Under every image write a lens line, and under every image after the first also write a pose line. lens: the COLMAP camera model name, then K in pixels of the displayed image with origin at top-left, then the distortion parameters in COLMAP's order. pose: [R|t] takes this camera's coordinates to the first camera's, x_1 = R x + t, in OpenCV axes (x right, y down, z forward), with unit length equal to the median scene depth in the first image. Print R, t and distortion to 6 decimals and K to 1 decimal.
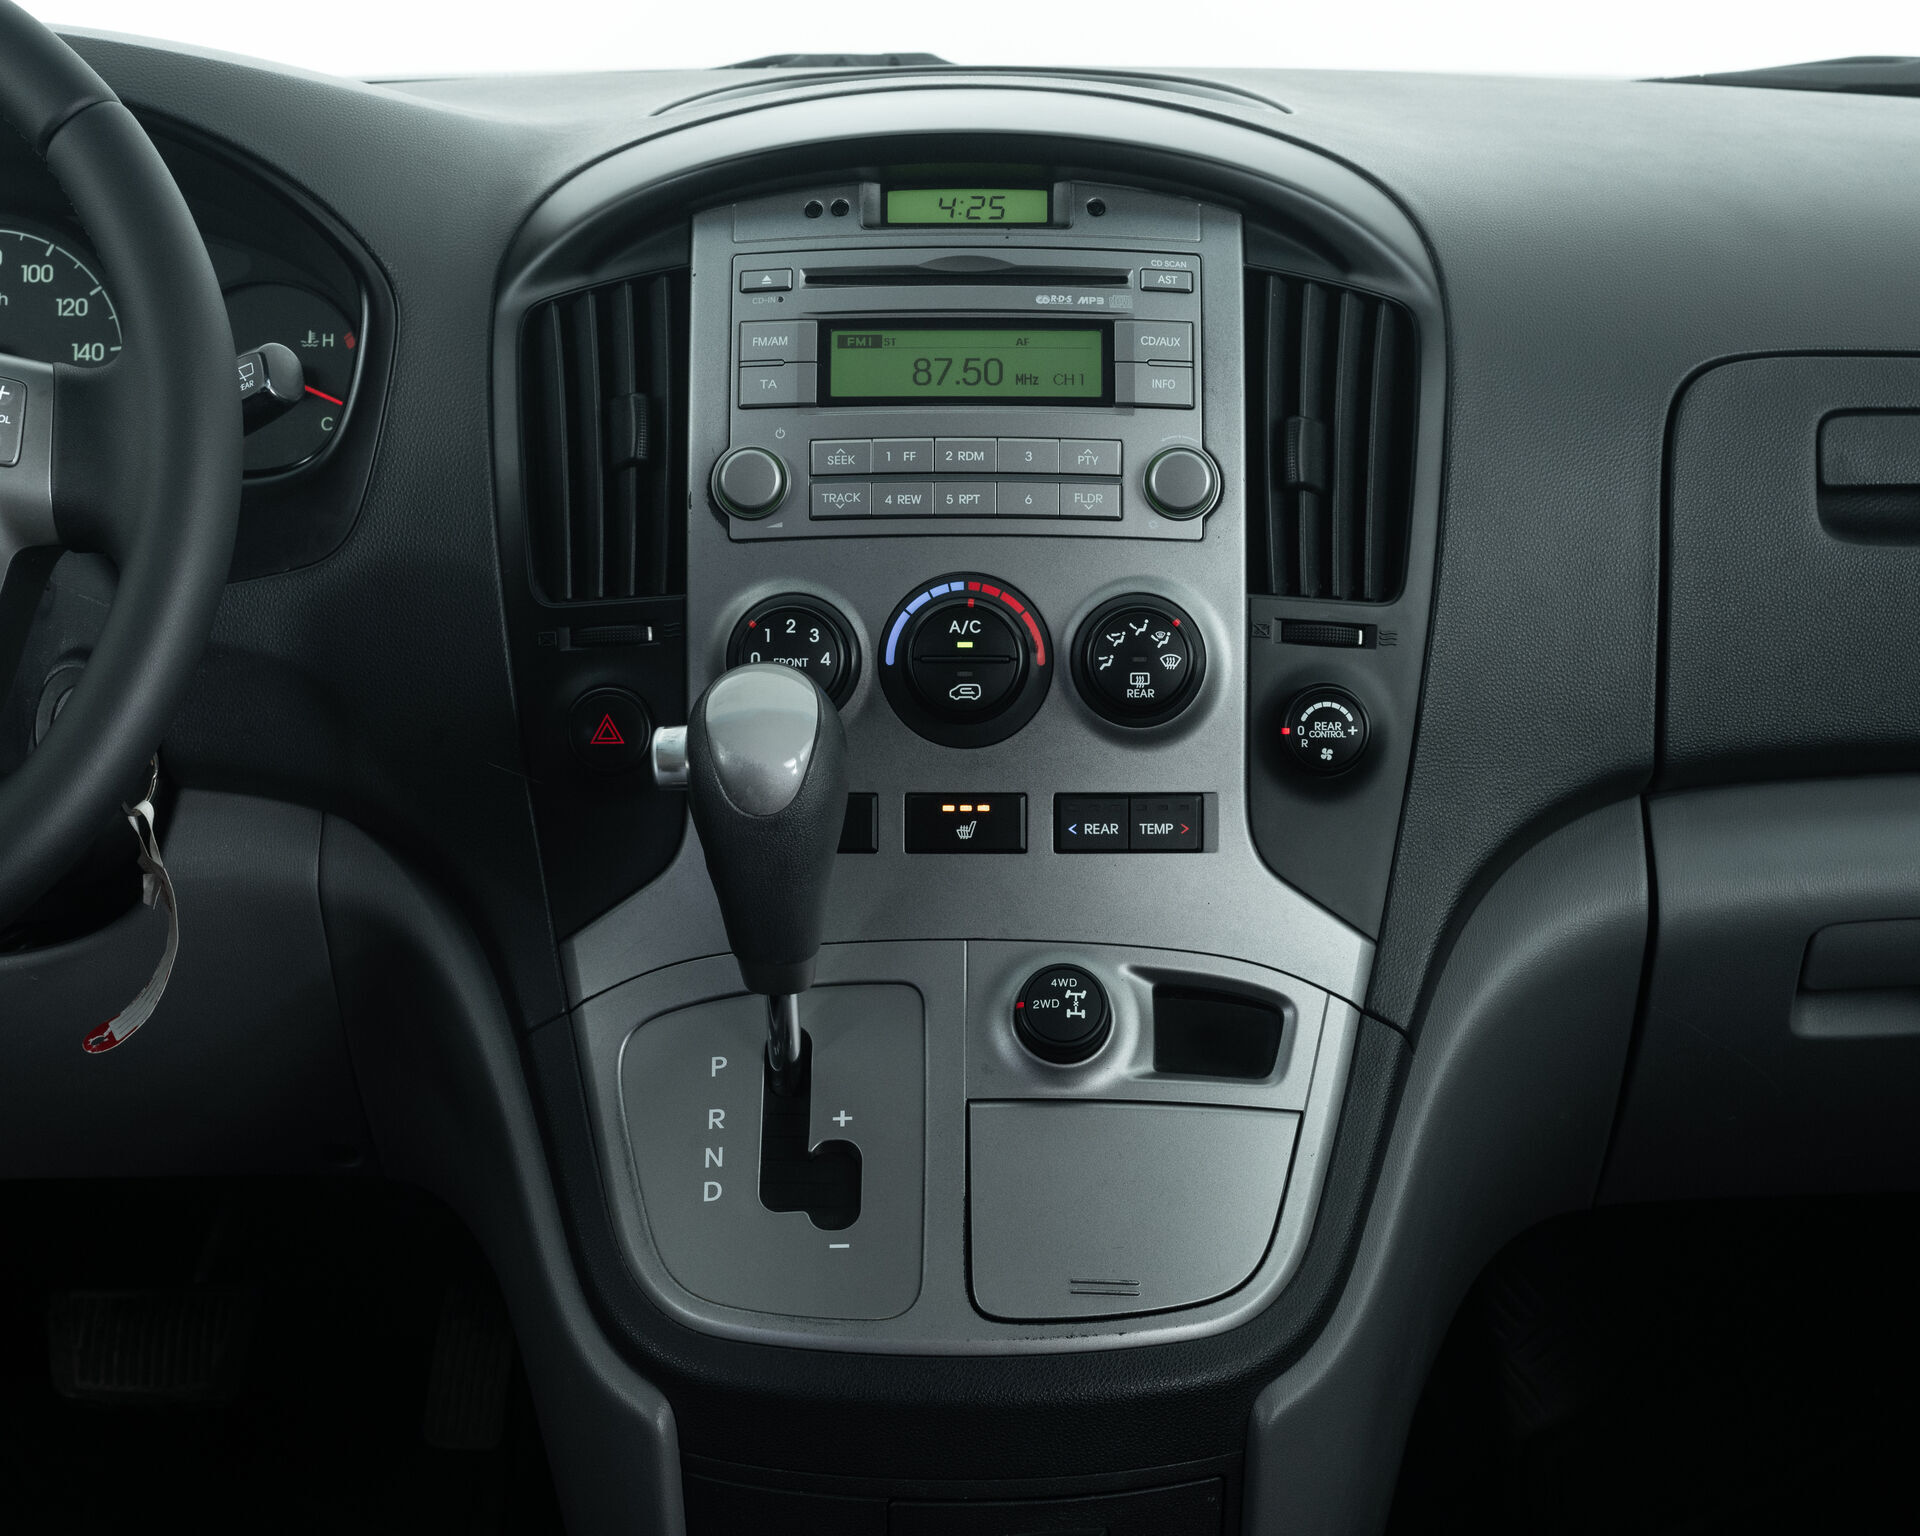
lens RADIAL K [[3433.4, 0, 960.0], [0, 3433.4, 768.0], [0, 0, 1]] dist [-0.118452, 0.051295]
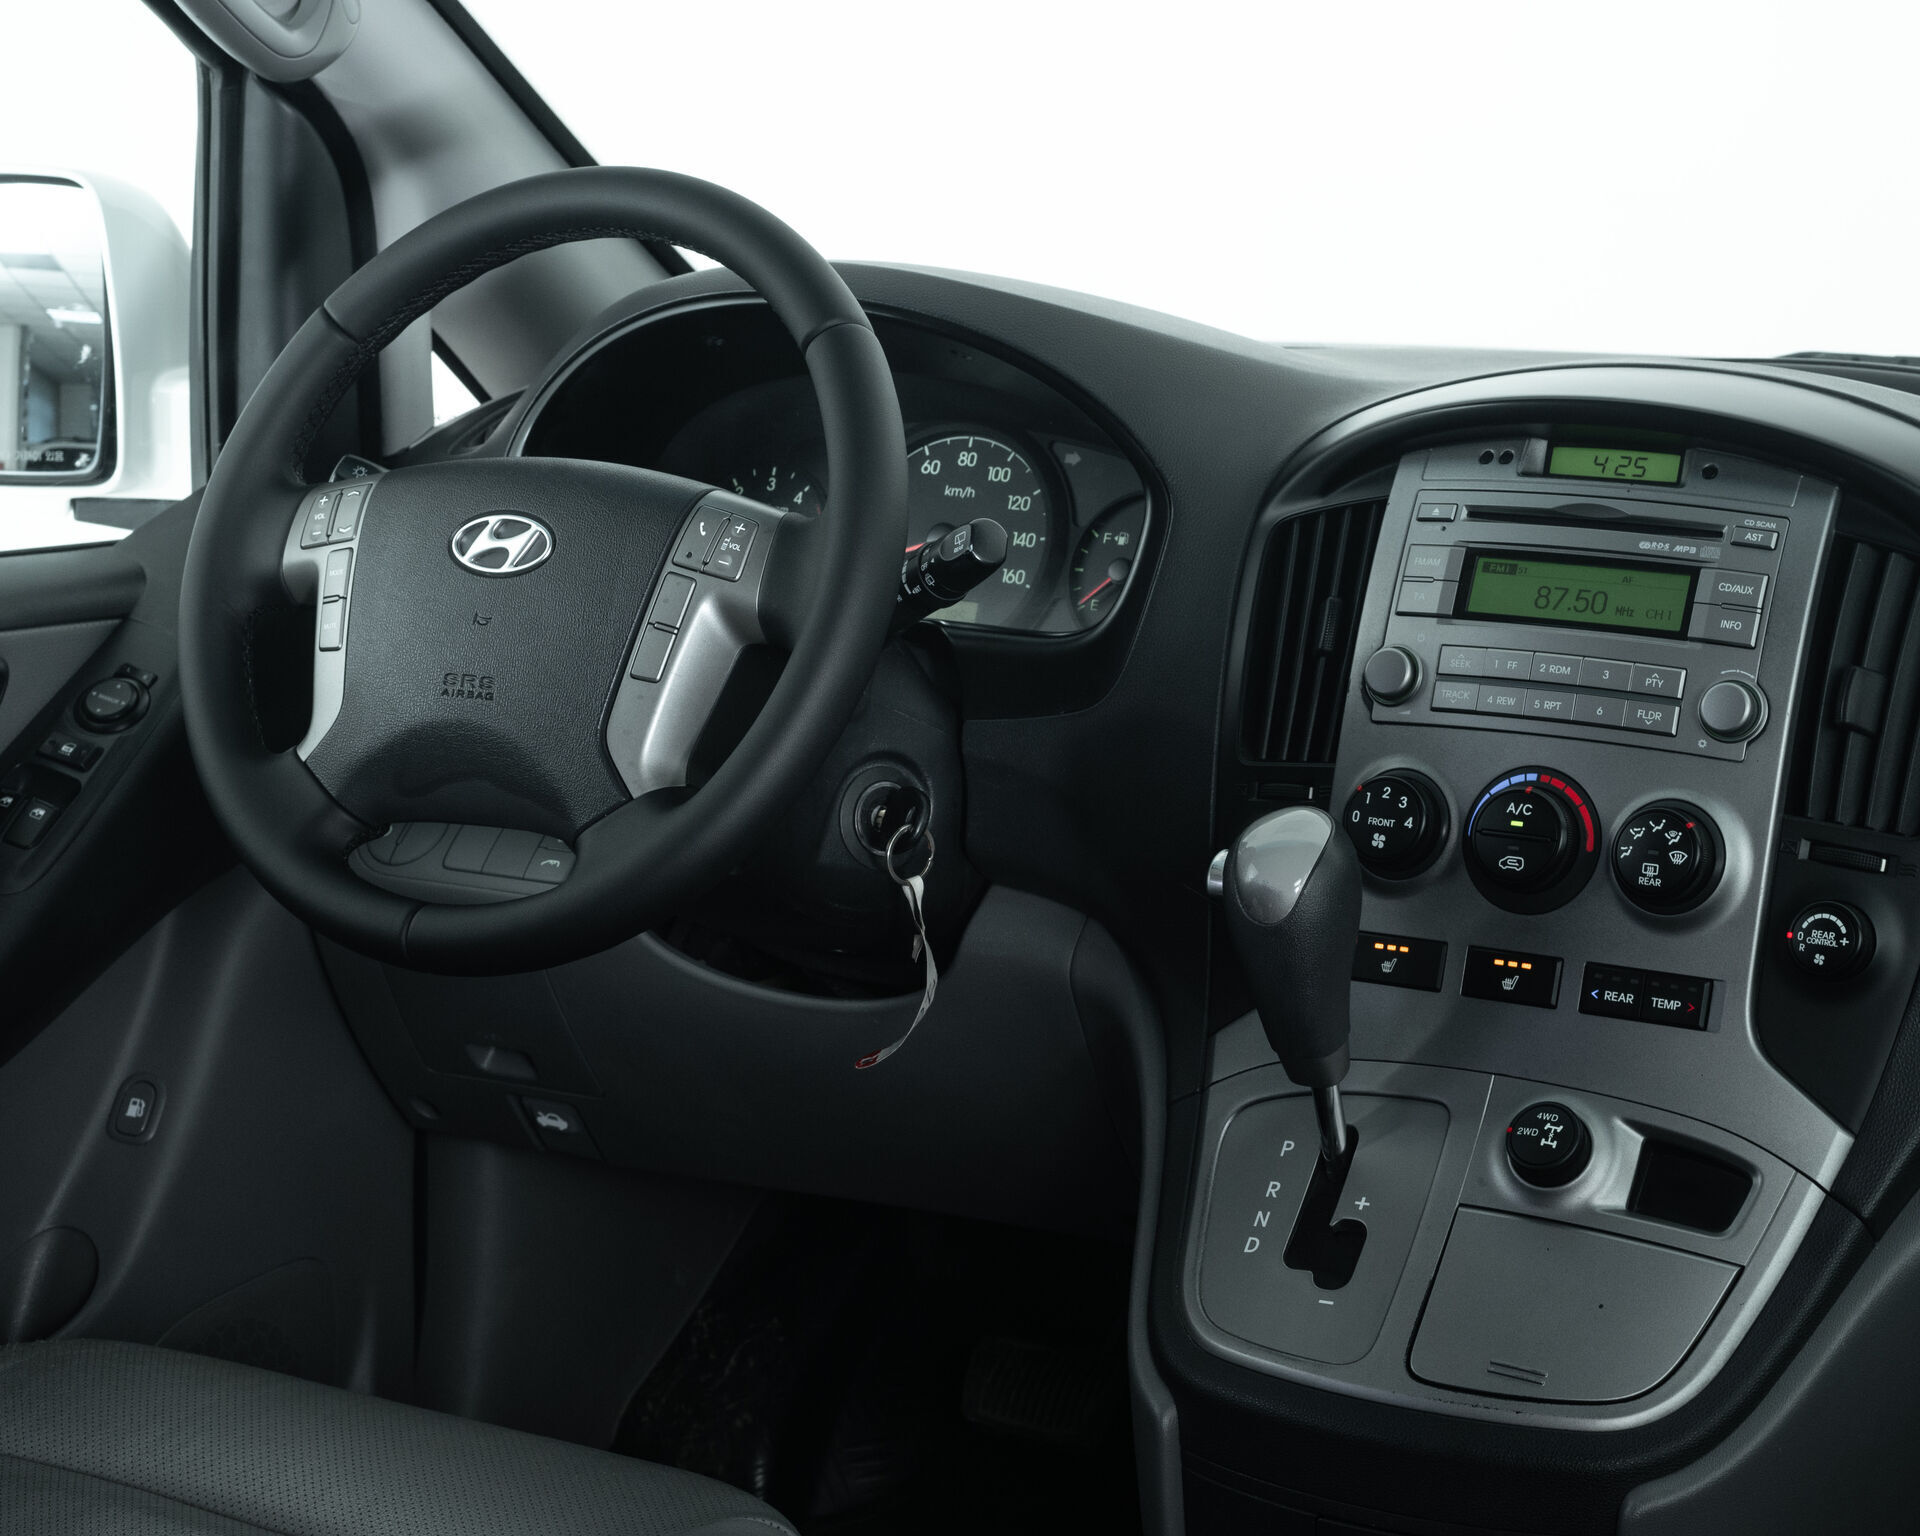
lens RADIAL K [[3807.7, 0, 965.8], [0, 3807.7, 836.4], [0, 0, 1]] dist [-0.132308, 0.030604]
pose [[0.859541, 0.113560, -0.498291, 0.481632], [-0.155621, 0.986857, -0.043539, 0.054036], [0.486798, 0.114968, 0.865916, -0.222468]]
